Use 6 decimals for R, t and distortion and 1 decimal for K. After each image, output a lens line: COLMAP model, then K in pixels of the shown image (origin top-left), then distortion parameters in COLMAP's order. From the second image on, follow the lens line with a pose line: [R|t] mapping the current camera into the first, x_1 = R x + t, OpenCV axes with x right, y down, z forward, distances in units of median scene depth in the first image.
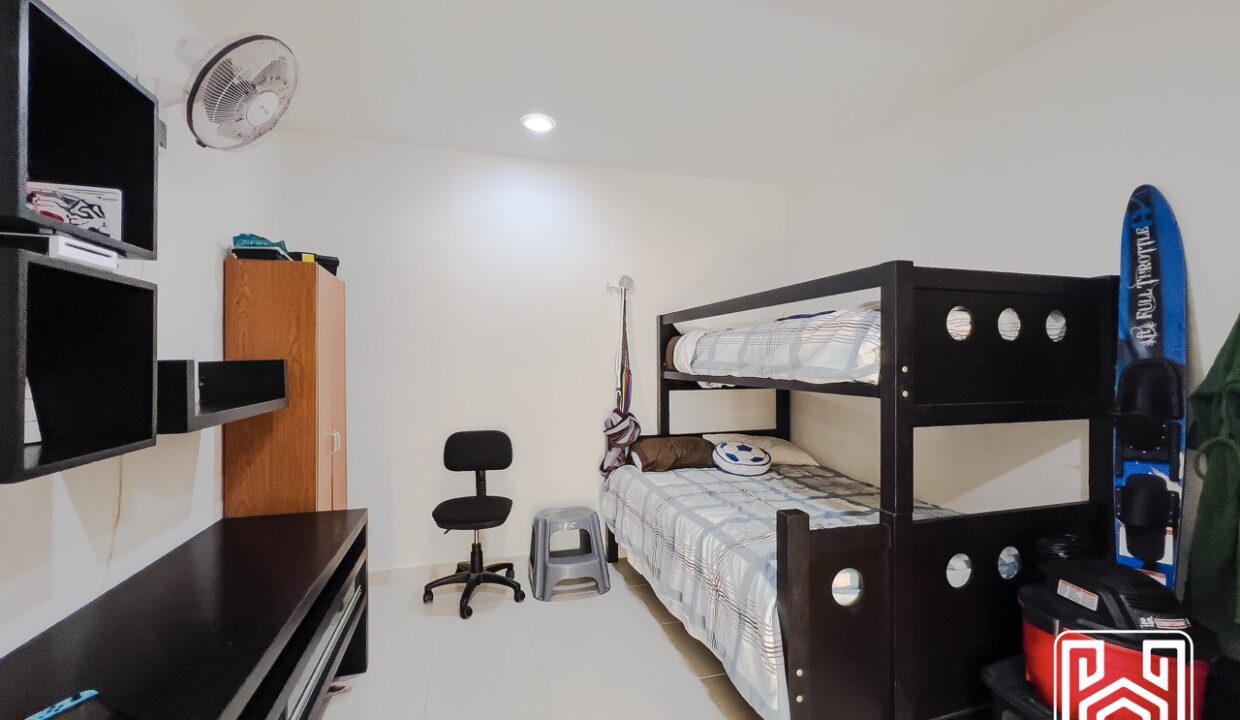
lens RADIAL K [[511.3, 0, 622.3], [0, 511.3, 349.1], [0, 0, 1]] dist [-0.002710, -0.000315]
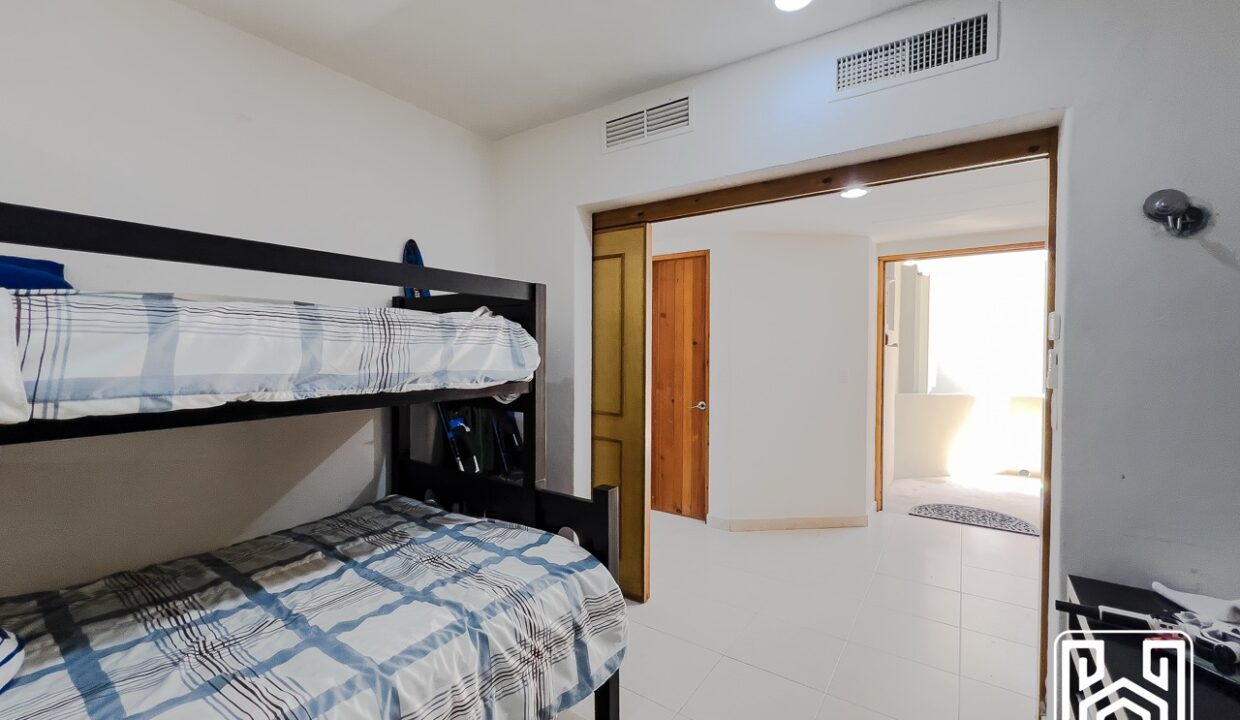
lens RADIAL K [[511.3, 0, 622.3], [0, 511.3, 349.1], [0, 0, 1]] dist [-0.002710, -0.000315]
pose [[-0.630260, -0.006033, 0.776361, -0.514122], [-0.018586, 0.999800, -0.007319, -0.001616], [-0.776162, -0.019042, -0.630247, 1.409270]]
